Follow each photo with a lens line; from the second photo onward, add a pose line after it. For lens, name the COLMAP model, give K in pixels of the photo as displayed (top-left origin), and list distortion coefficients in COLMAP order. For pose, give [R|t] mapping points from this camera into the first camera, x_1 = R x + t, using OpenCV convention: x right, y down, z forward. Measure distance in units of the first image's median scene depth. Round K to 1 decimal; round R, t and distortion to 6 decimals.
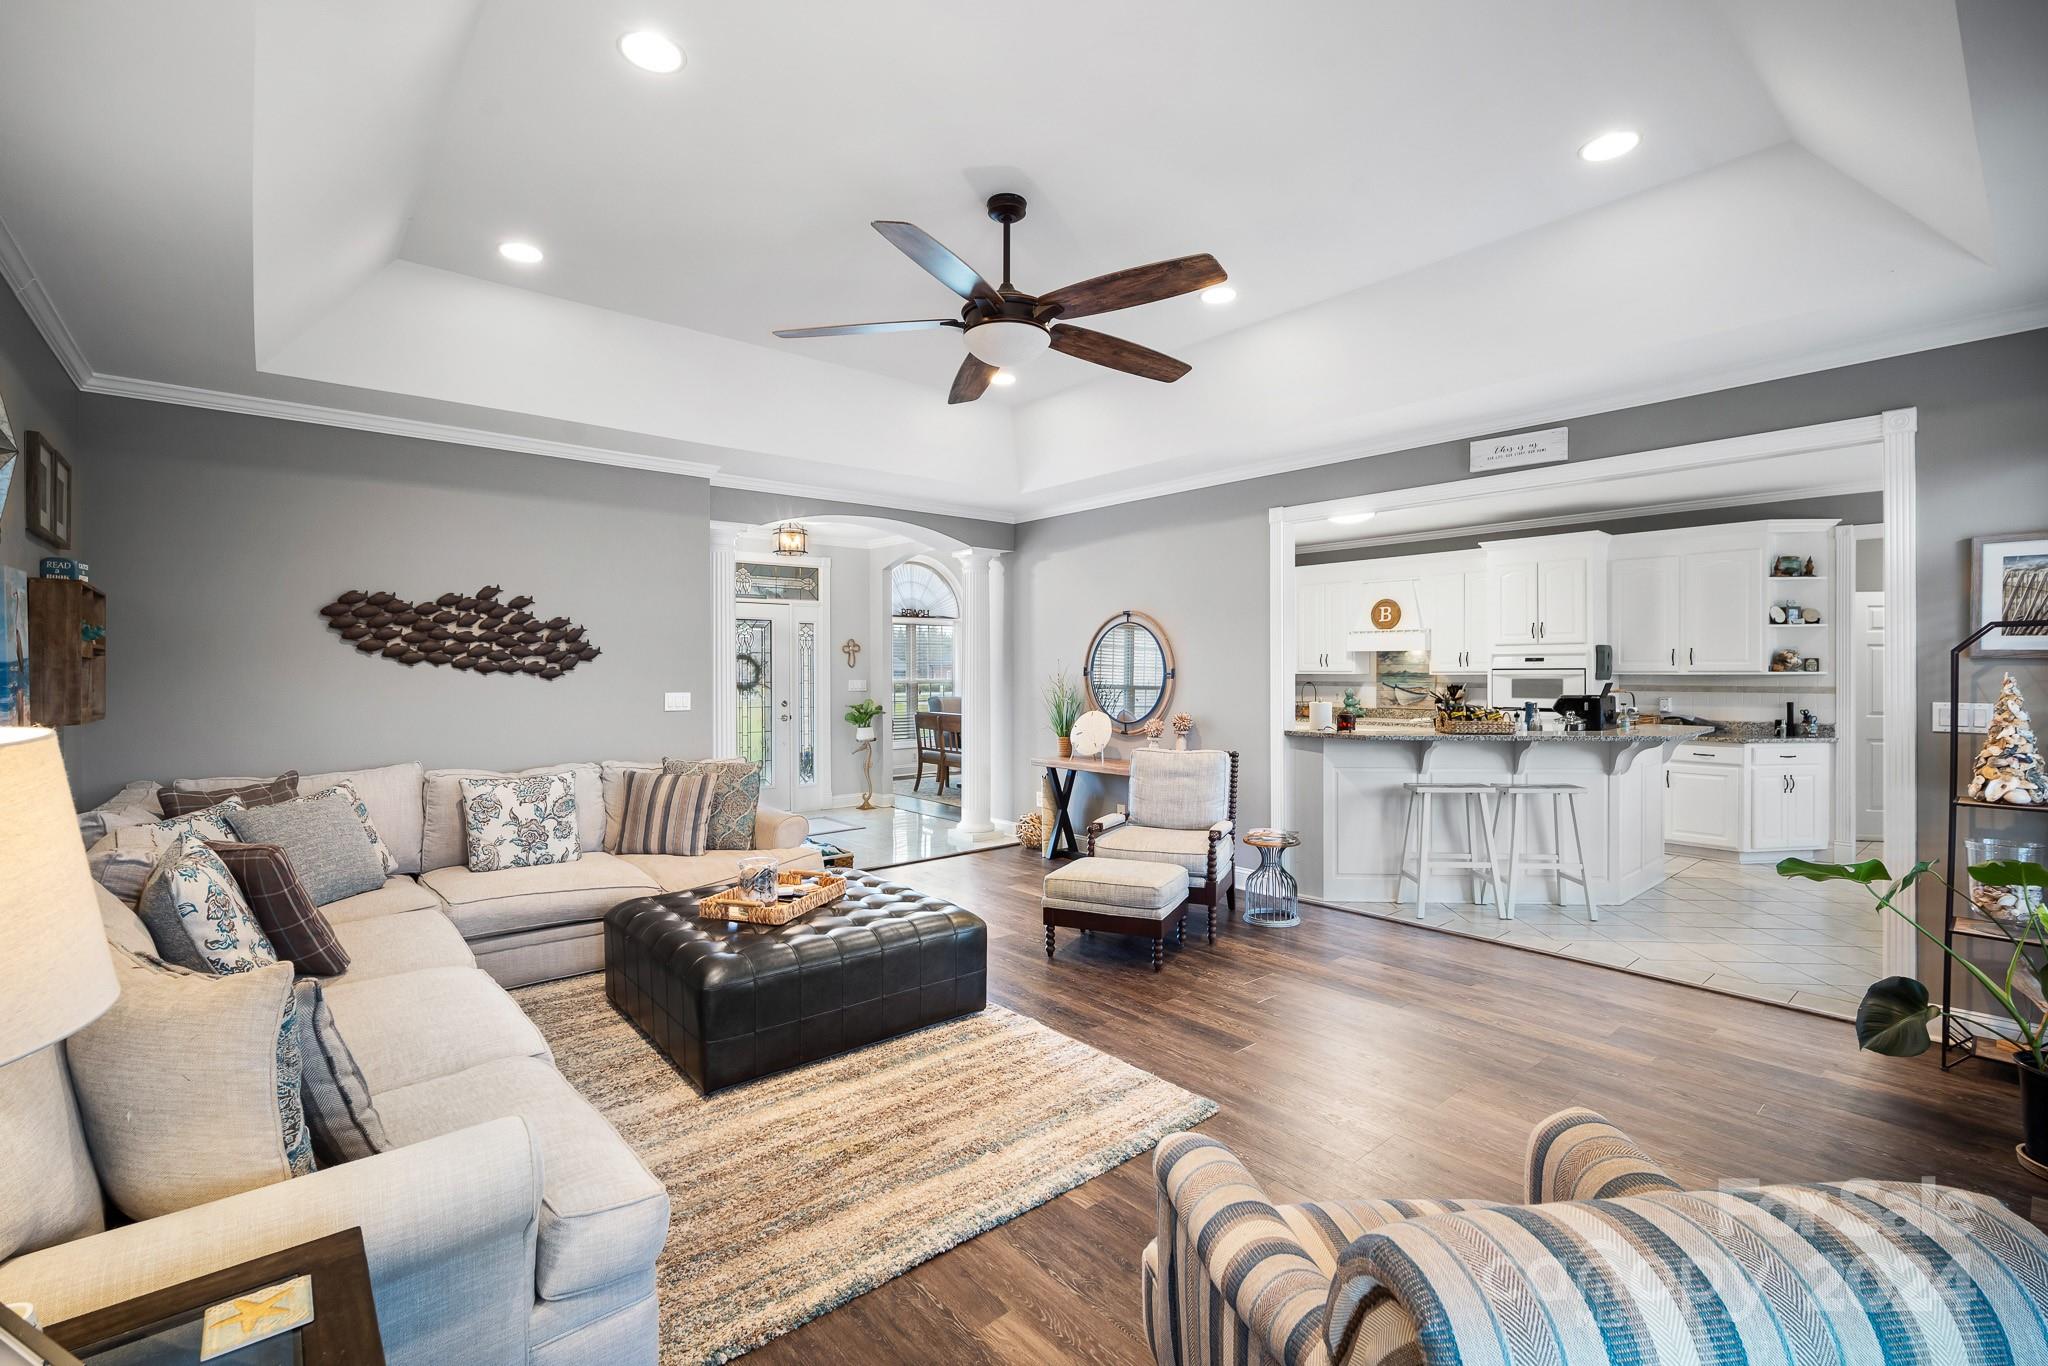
lens RADIAL K [[910.5, 0, 1022.1], [0, 910.5, 661.9], [0, 0, 1]] dist [-0.010314, 0.001688]
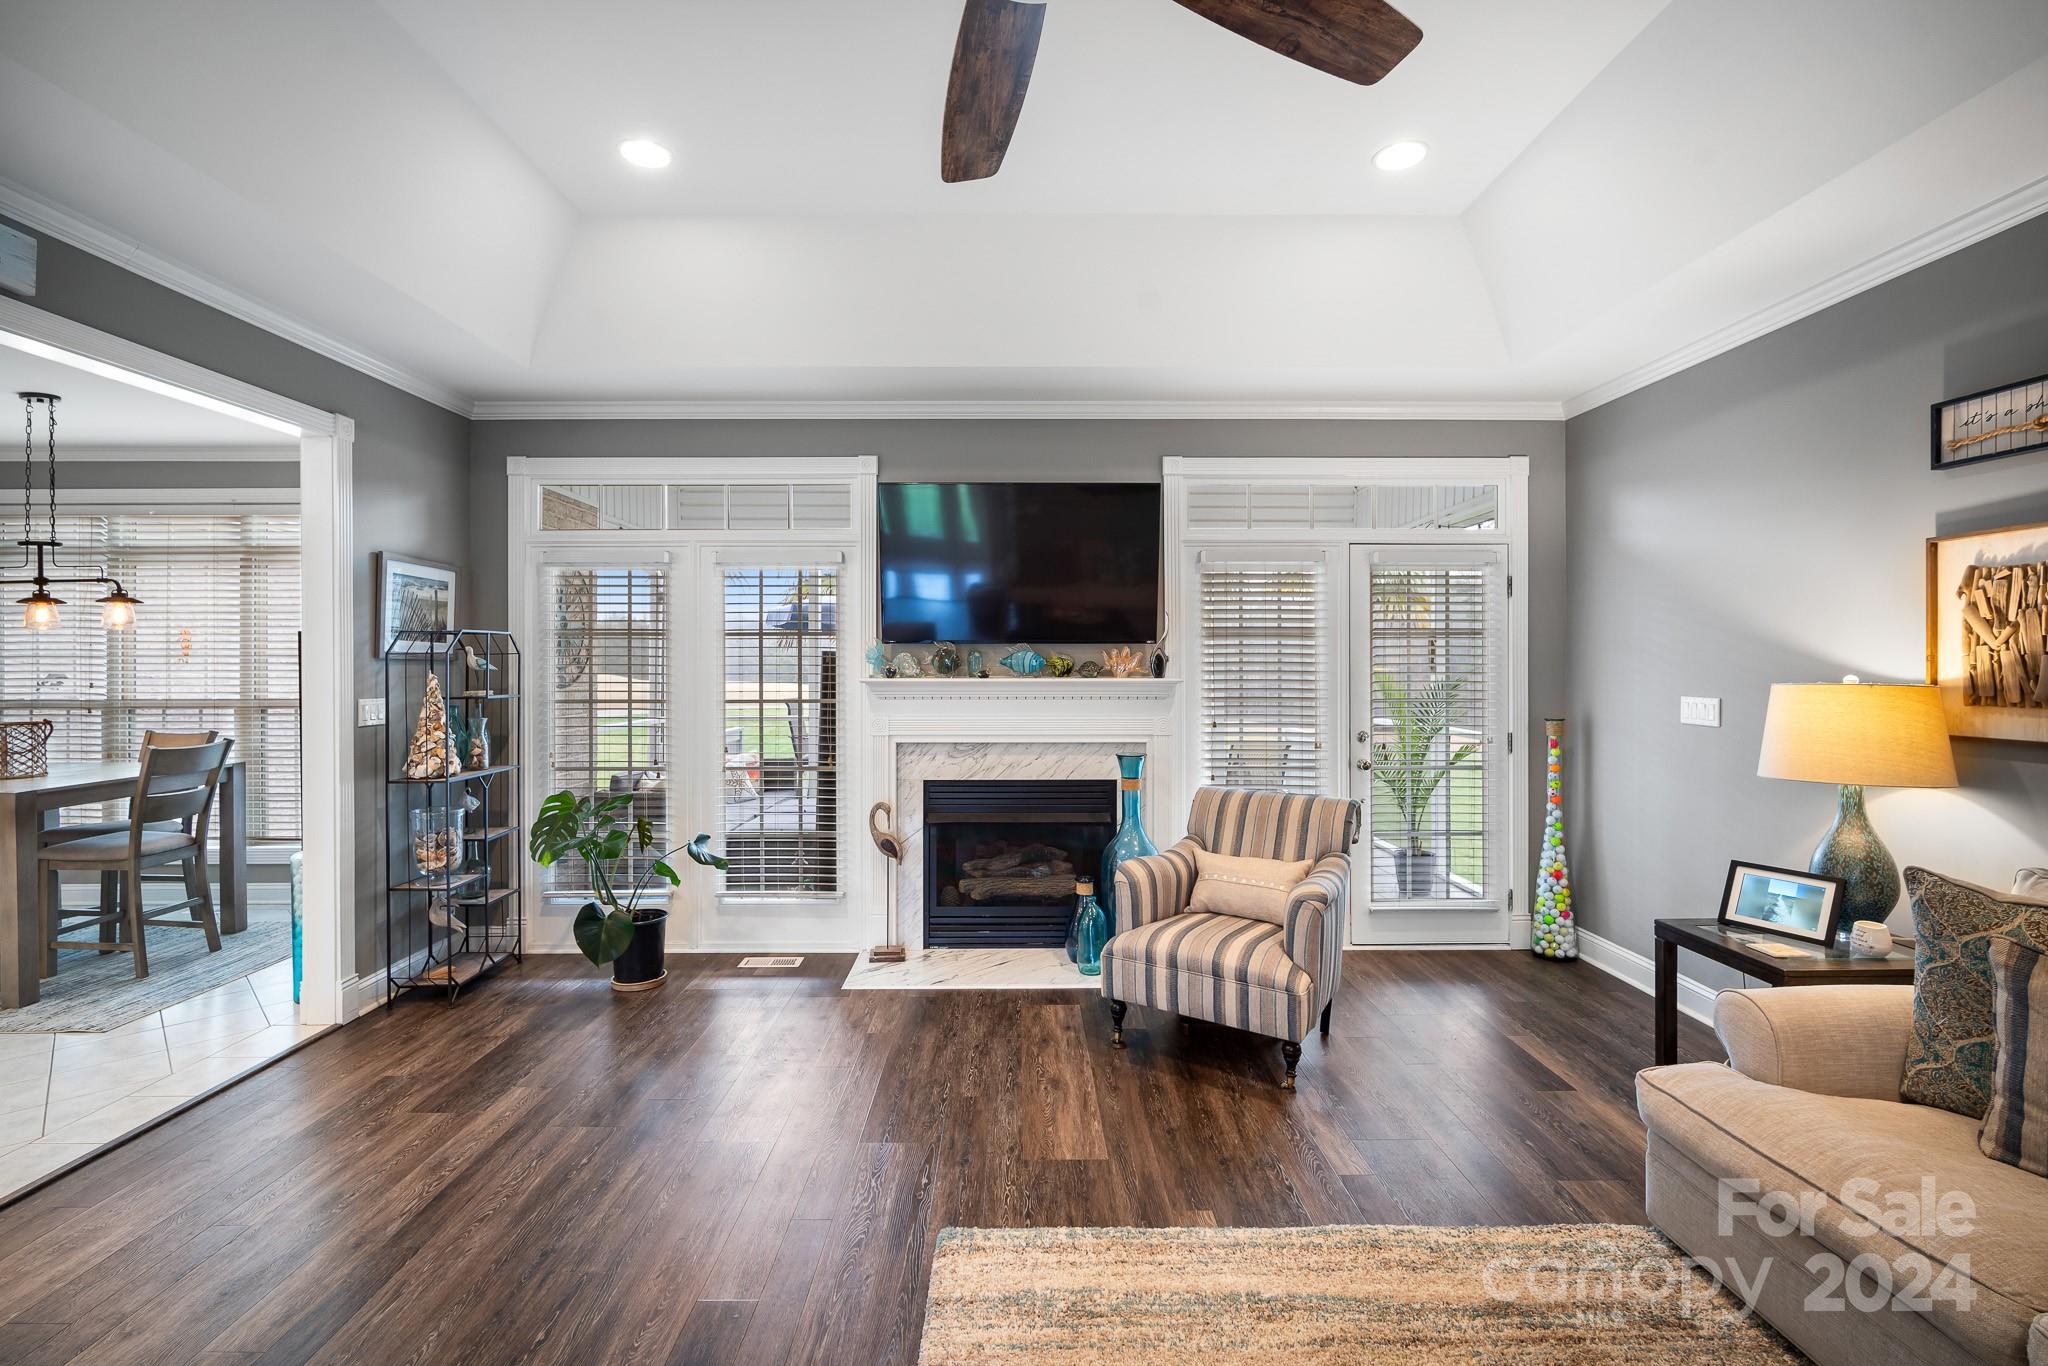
lens RADIAL K [[910.5, 0, 1022.1], [0, 910.5, 661.9], [0, 0, 1]] dist [-0.010314, 0.001688]
pose [[-0.765190, 0.004654, 0.643788, -0.180106], [0.002425, 0.999988, -0.004346, 0.004920], [-0.643800, -0.001764, -0.765192, 0.828832]]
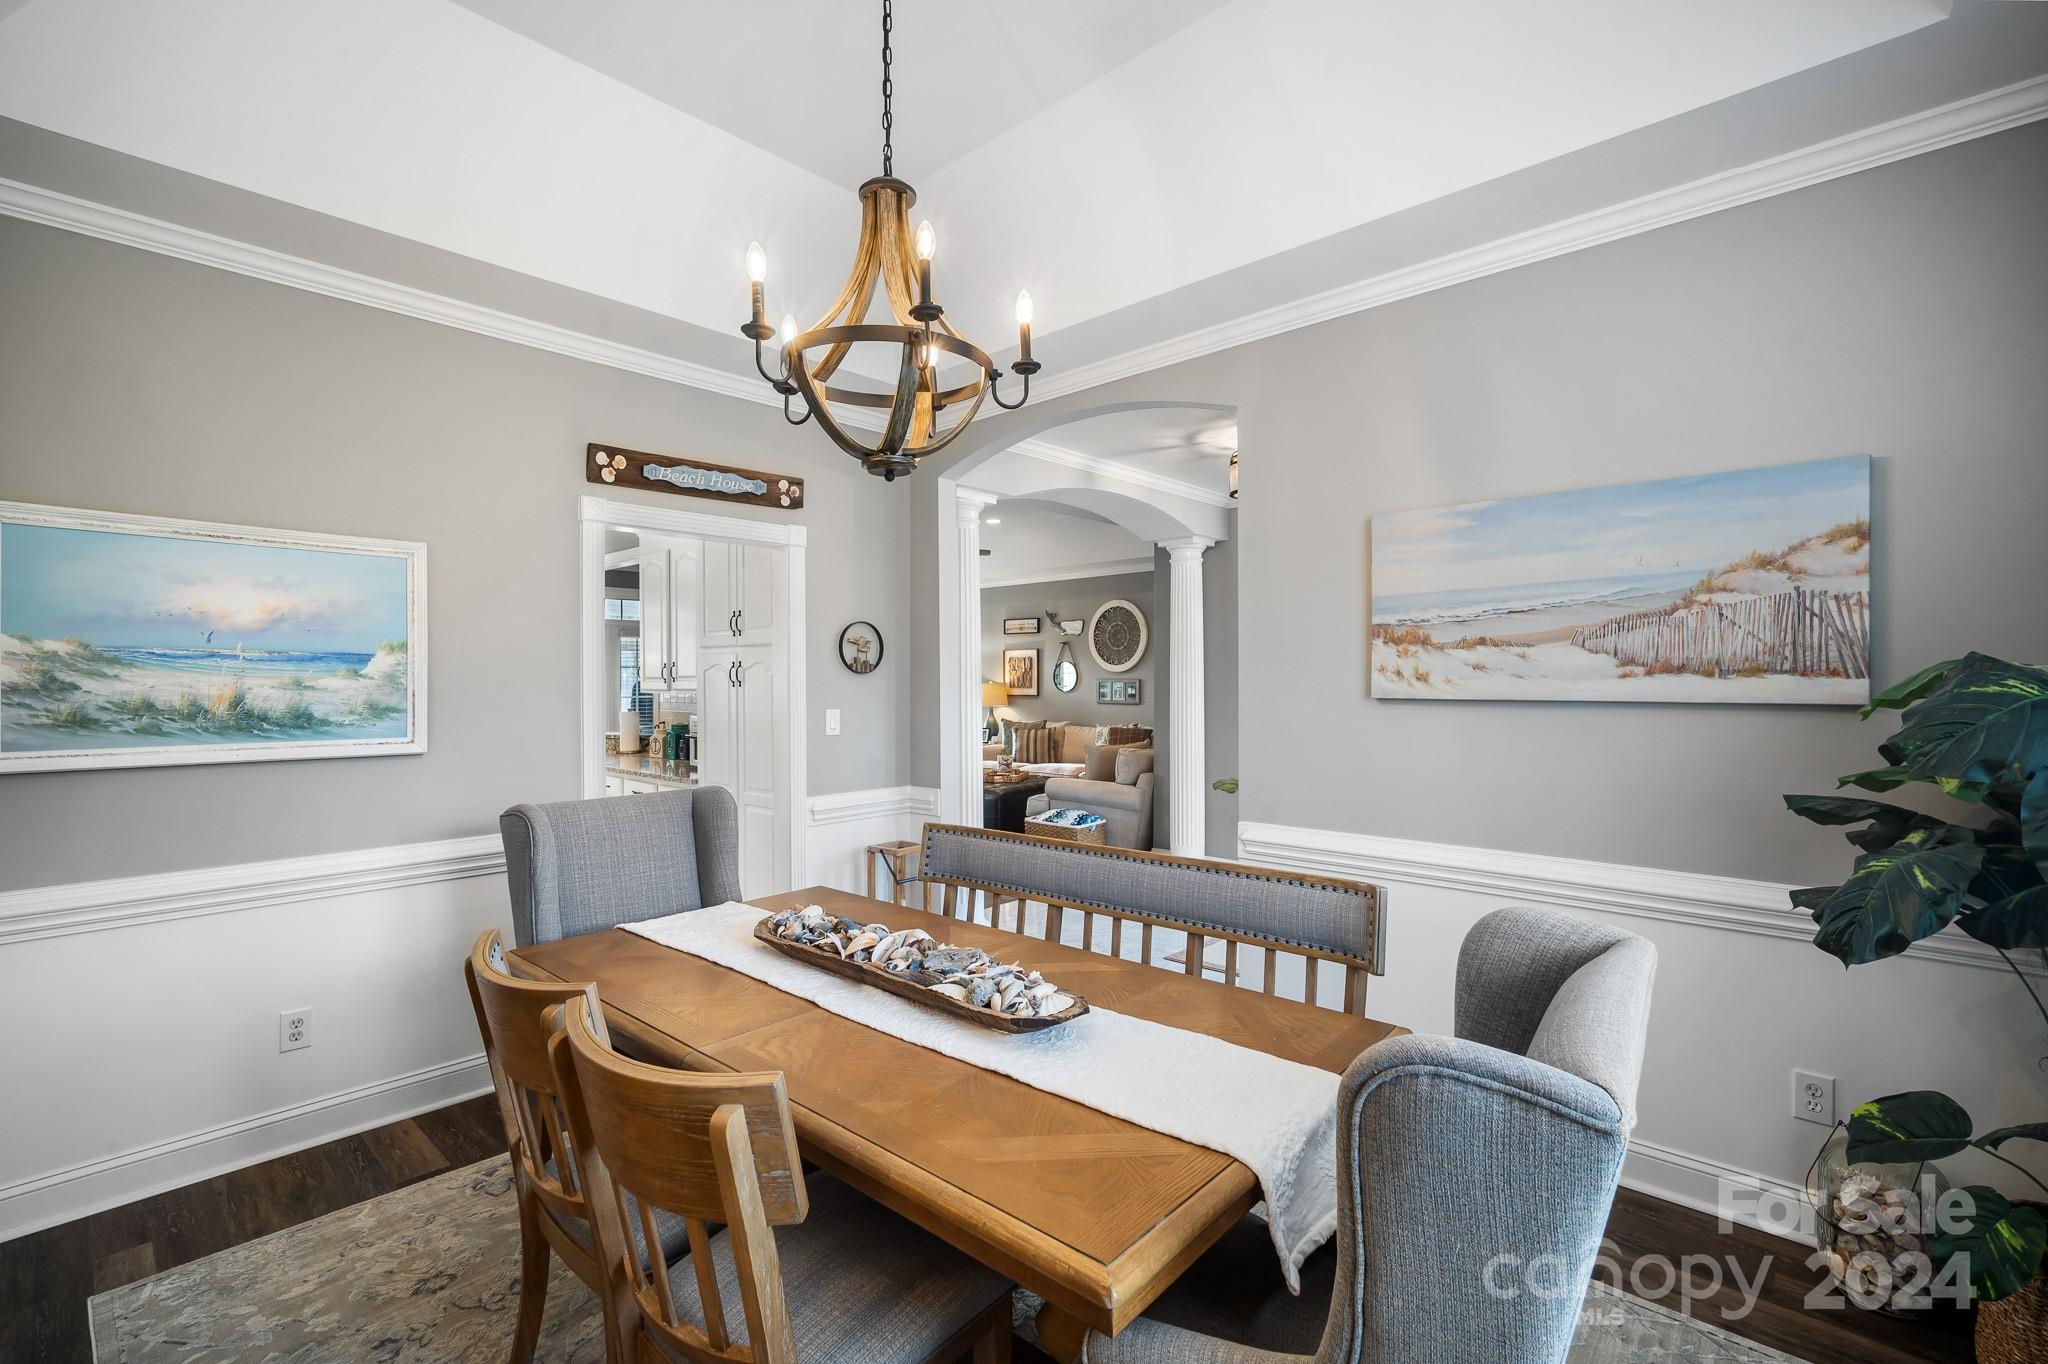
lens RADIAL K [[907.0, 0, 1024.0], [0, 907.0, 682.0], [0, 0, 1]] dist [-0.009998, 0.000549]
pose [[-0.992497, 0.007945, -0.122009, -0.026991], [0.007774, 0.999968, 0.001877, 0.009180], [0.122020, 0.000915, -0.992527, 2.284721]]
